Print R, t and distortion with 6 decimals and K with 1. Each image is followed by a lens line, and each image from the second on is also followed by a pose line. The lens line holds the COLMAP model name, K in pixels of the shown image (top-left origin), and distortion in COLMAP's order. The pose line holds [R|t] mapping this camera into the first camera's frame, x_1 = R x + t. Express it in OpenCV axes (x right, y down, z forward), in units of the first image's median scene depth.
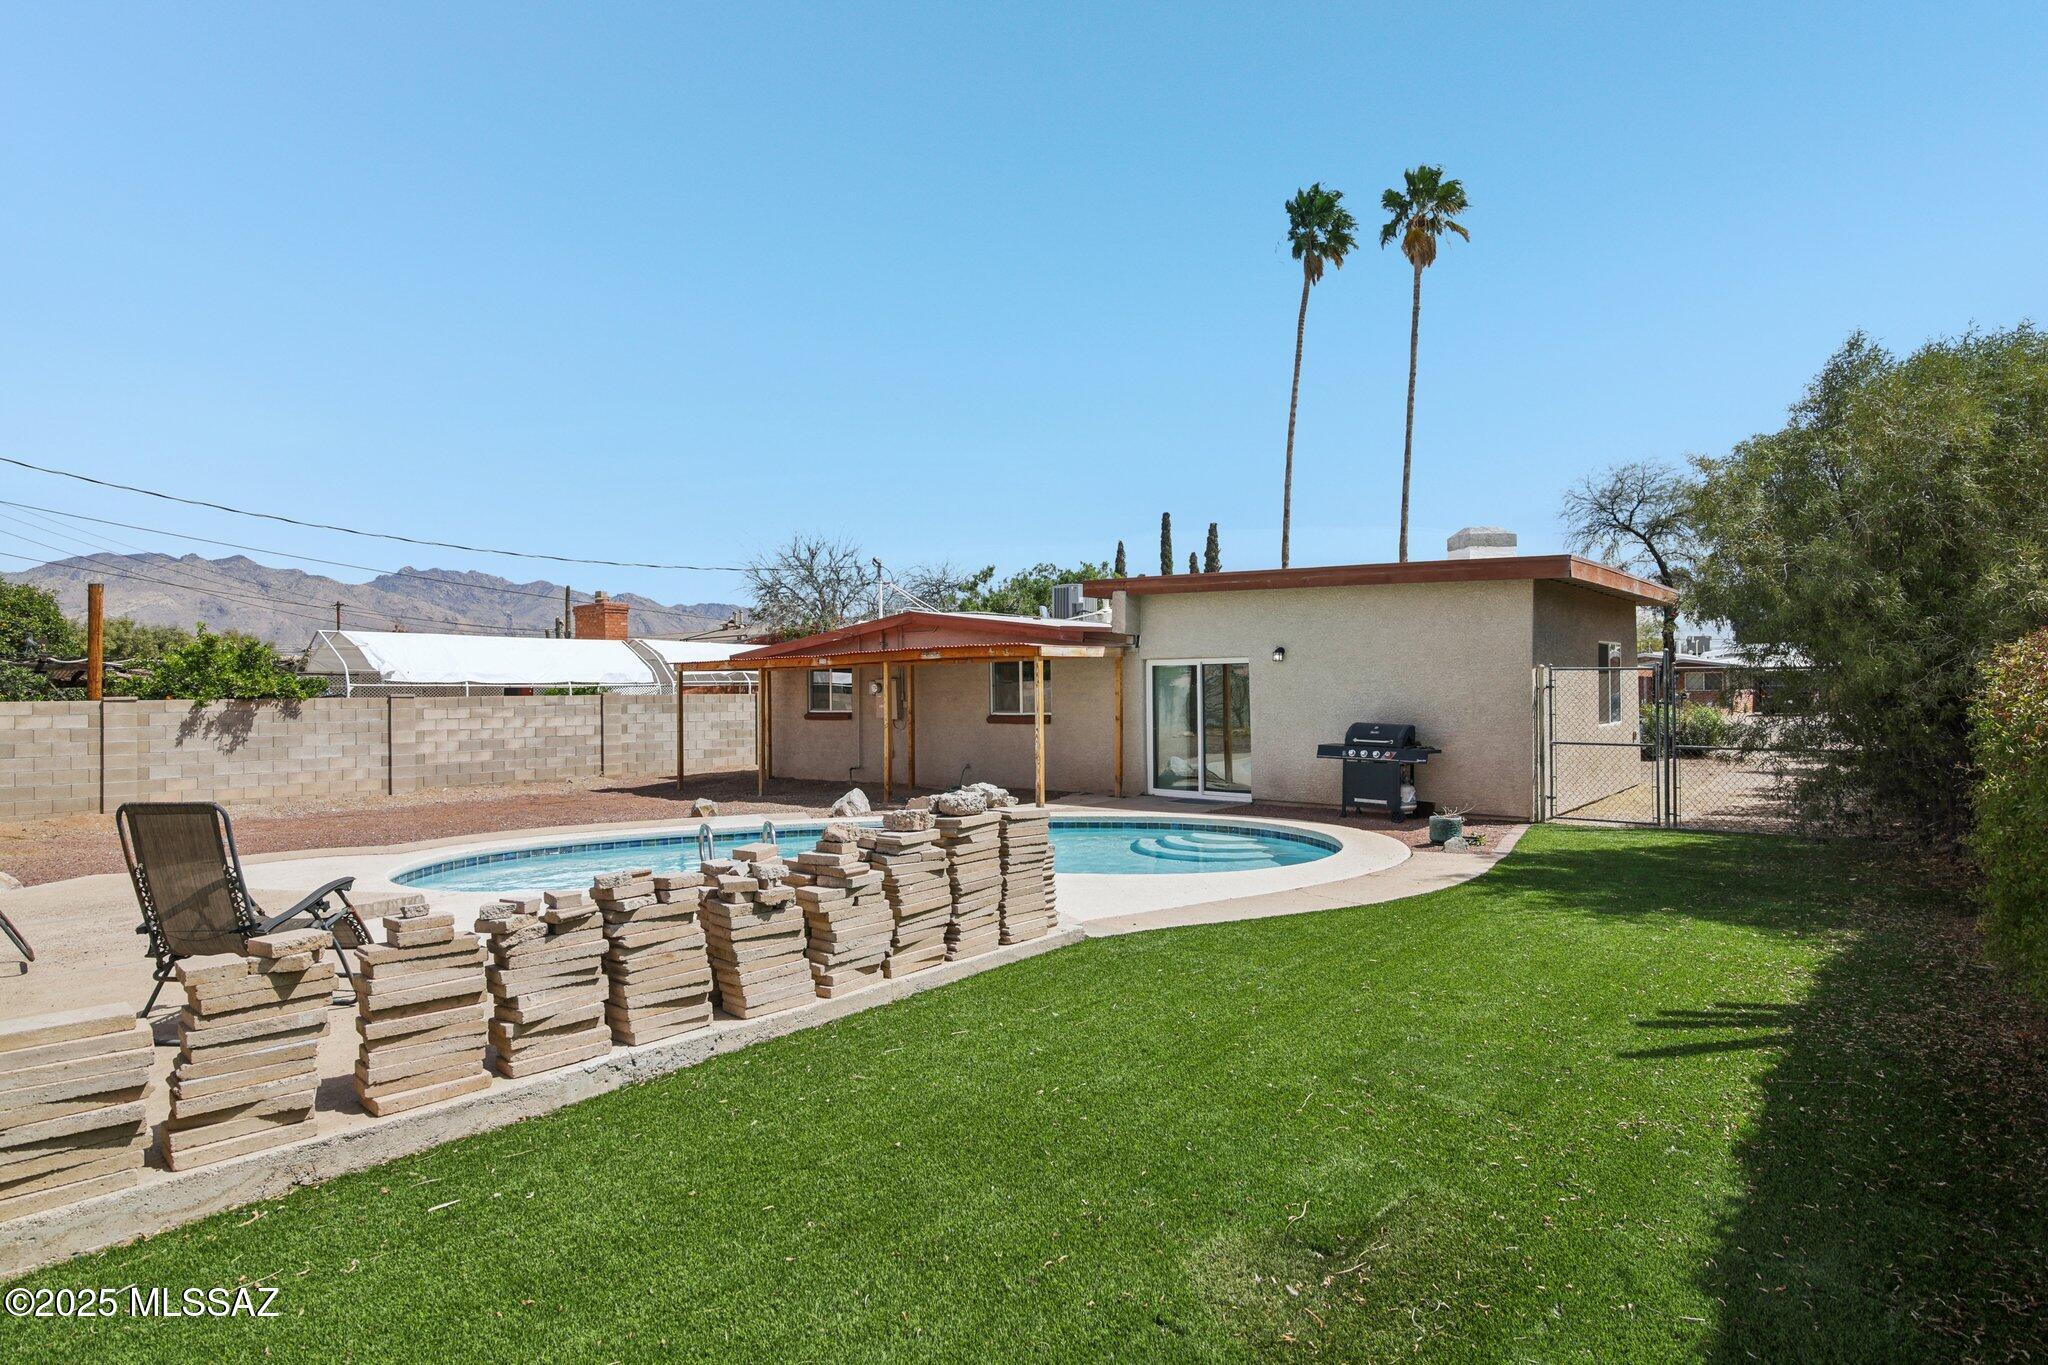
lens RADIAL K [[1090.4, 0, 1019.7], [0, 1090.4, 678.2], [0, 0, 1]] dist [-0.006674, -0.000026]
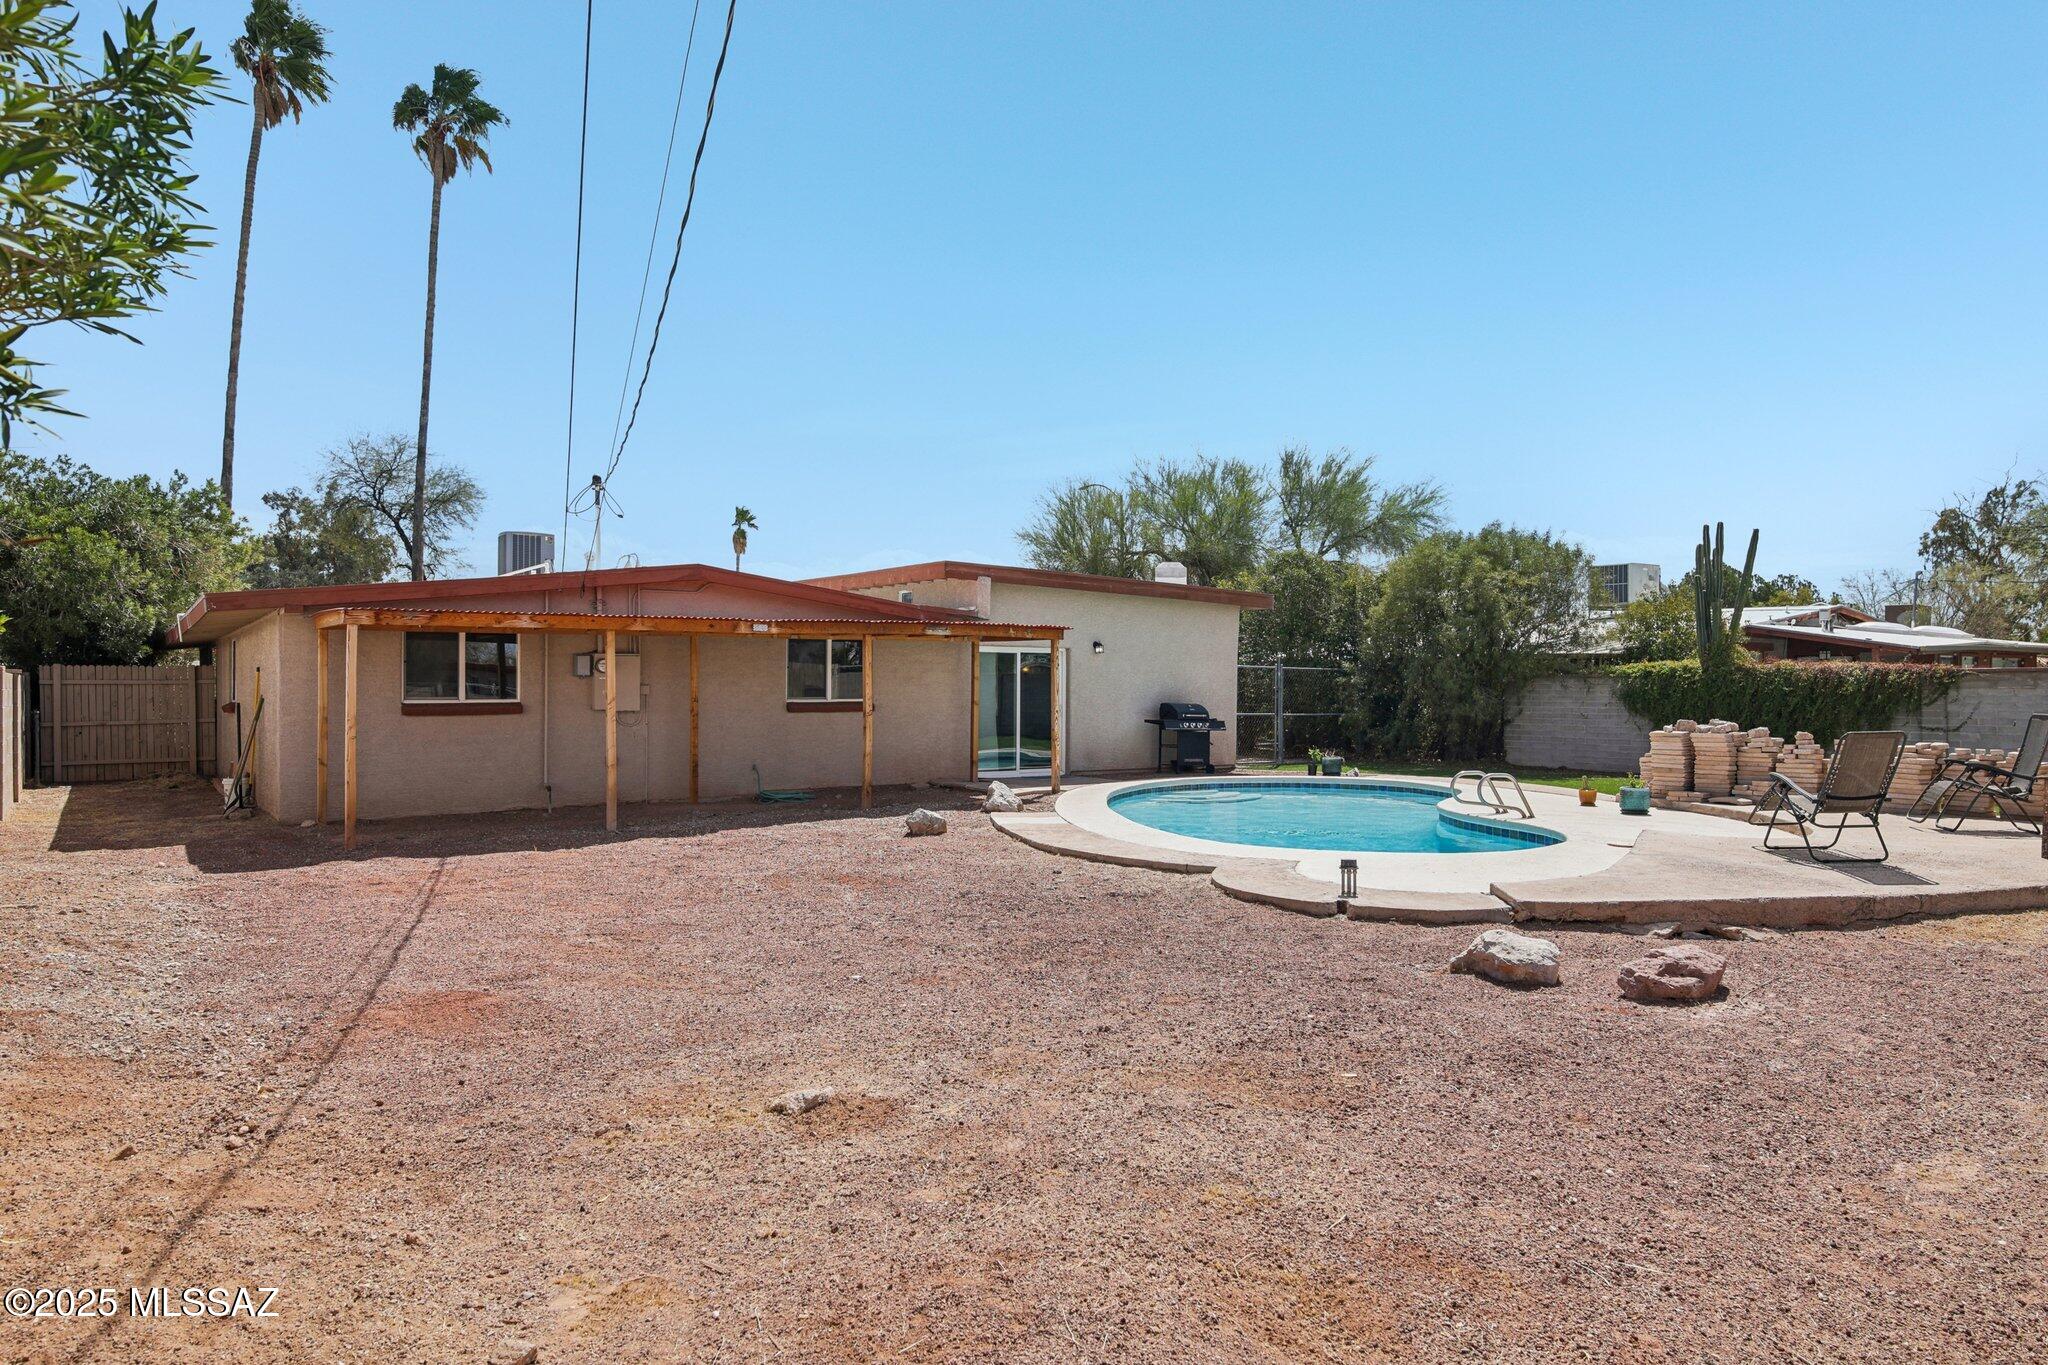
lens RADIAL K [[1294.4, 0, 1020.6], [0, 1294.4, 692.8], [0, 0, 1]] dist [0.003792, -0.000768]
pose [[0.246631, 0.004734, 0.969098, -0.754508], [-0.015952, 0.999872, -0.000824, 0.019608], [-0.968978, -0.015256, 0.246675, 0.474467]]
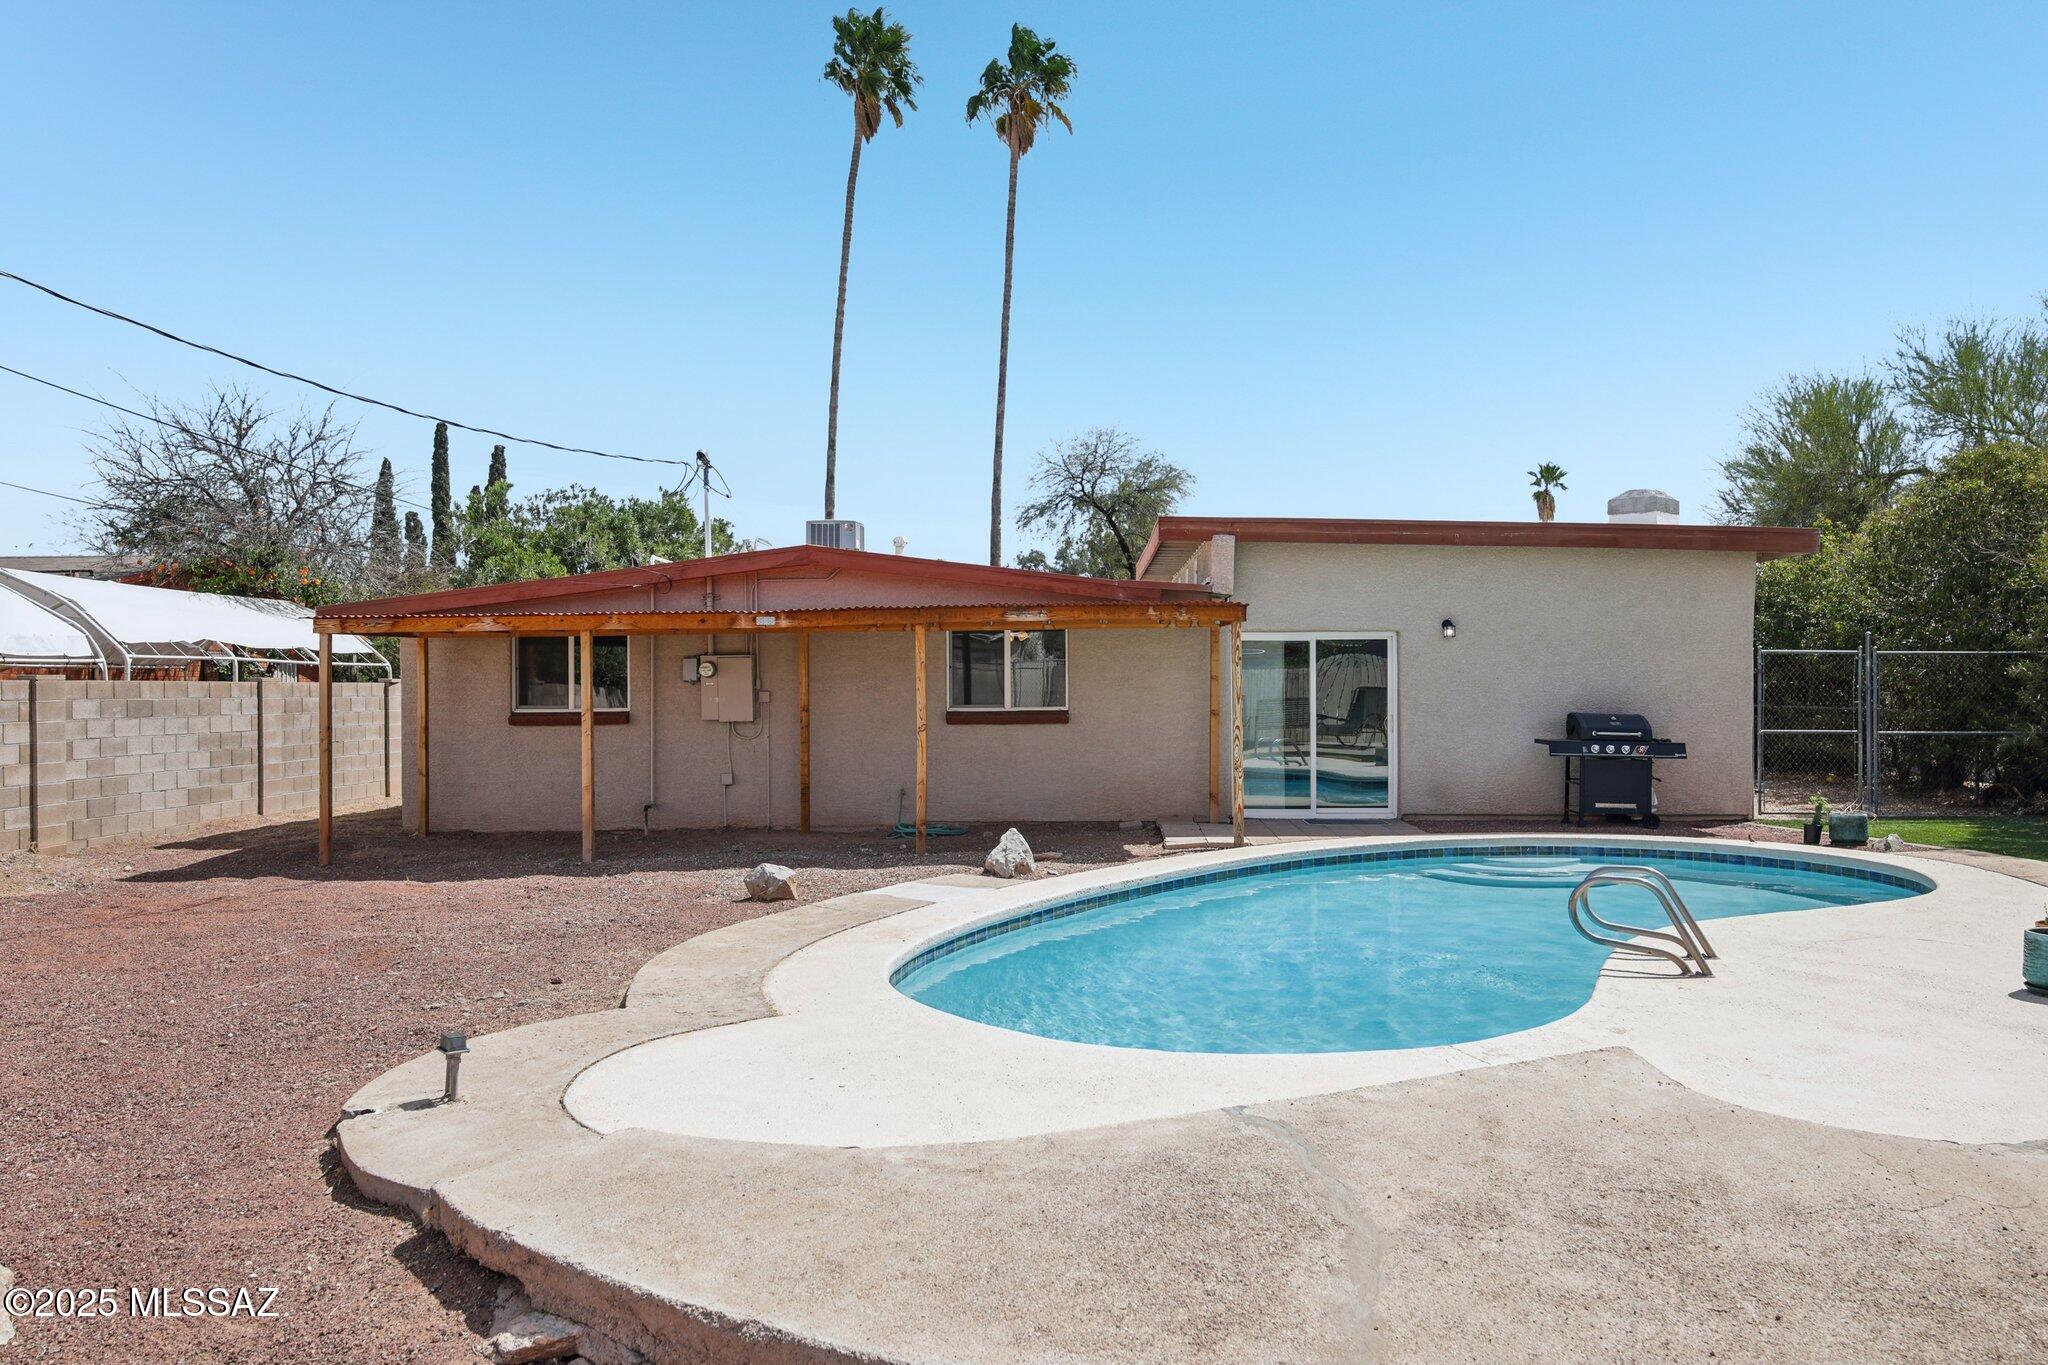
lens RADIAL K [[1456.7, 0, 1027.9], [0, 1456.7, 680.3], [0, 0, 1]] dist [0.003907, 0.004334]
pose [[0.791996, 0.005701, 0.610500, -0.421395], [-0.007822, 0.999969, 0.000809, 0.011068], [-0.610476, -0.005416, 0.792016, 0.226340]]
